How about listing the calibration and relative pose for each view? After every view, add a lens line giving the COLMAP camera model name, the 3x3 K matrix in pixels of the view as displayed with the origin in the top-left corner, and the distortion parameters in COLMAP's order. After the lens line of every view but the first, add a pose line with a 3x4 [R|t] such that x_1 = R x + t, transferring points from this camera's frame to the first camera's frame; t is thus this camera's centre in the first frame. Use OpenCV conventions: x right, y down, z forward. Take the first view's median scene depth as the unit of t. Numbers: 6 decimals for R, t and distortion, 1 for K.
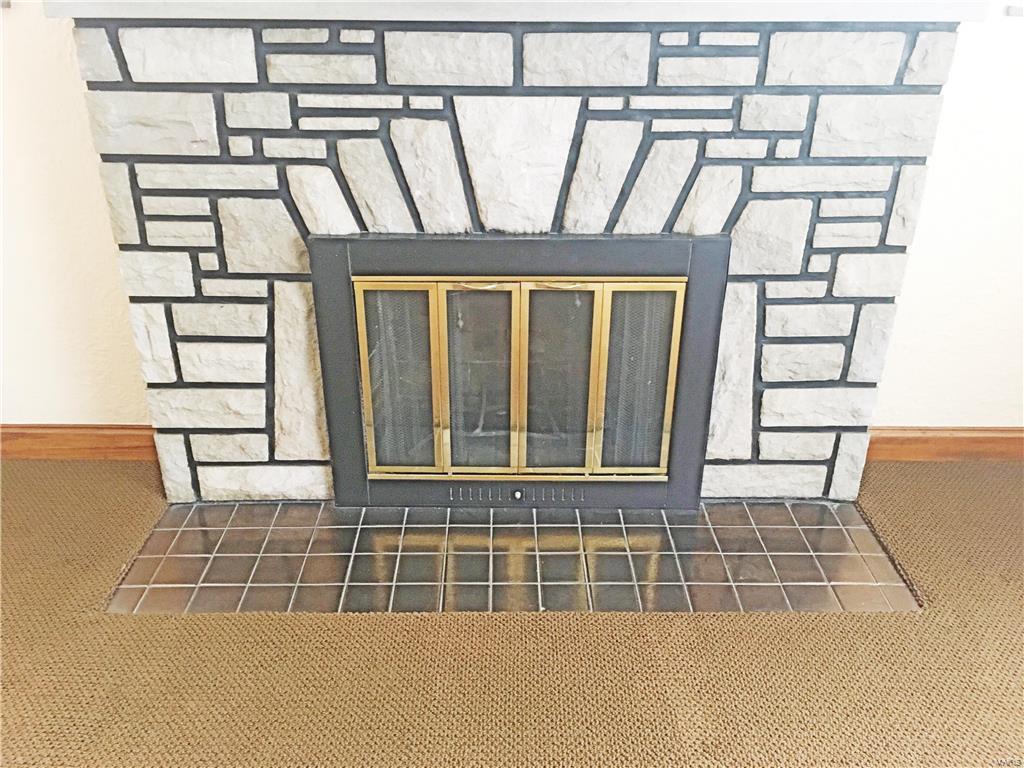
lens RADIAL K [[870.7, 0, 520.7], [0, 870.7, 385.4], [0, 0, 1]] dist [0.067336, -0.077582]
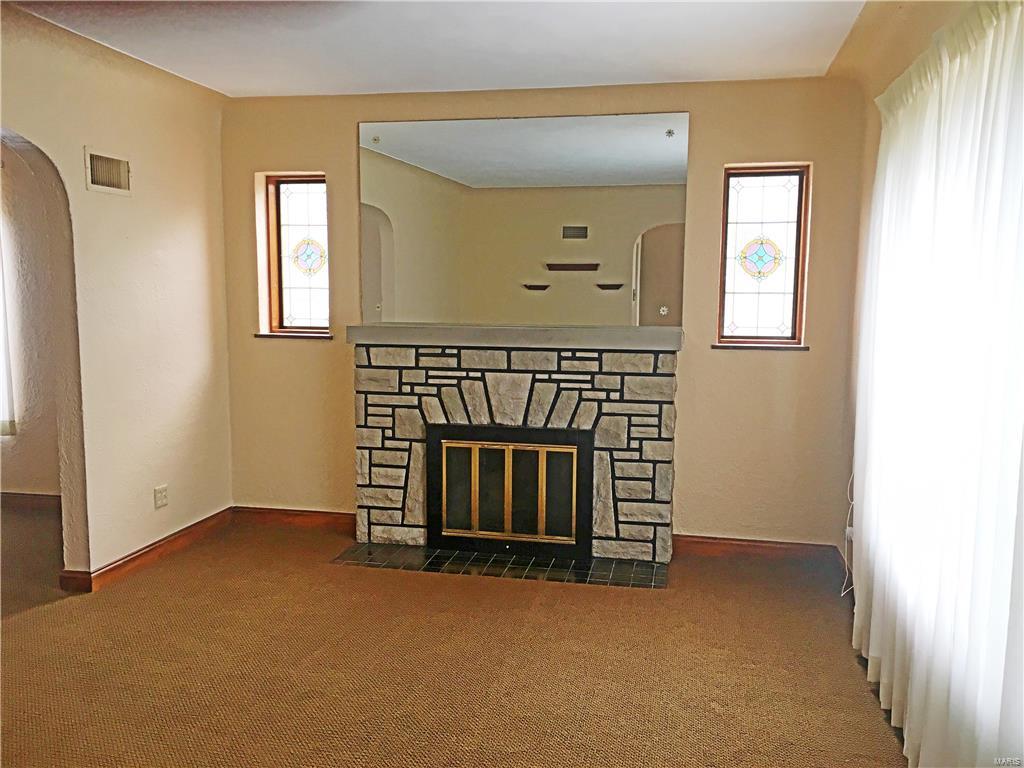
lens RADIAL K [[870.7, 0, 509.9], [0, 870.7, 383.9], [0, 0, 1]] dist [0.067336, -0.077582]
pose [[0.975917, 0.026060, -0.216582, 0.529106], [-0.095526, 0.943637, -0.316899, 0.491530], [0.196116, 0.329956, 0.923400, -1.302836]]
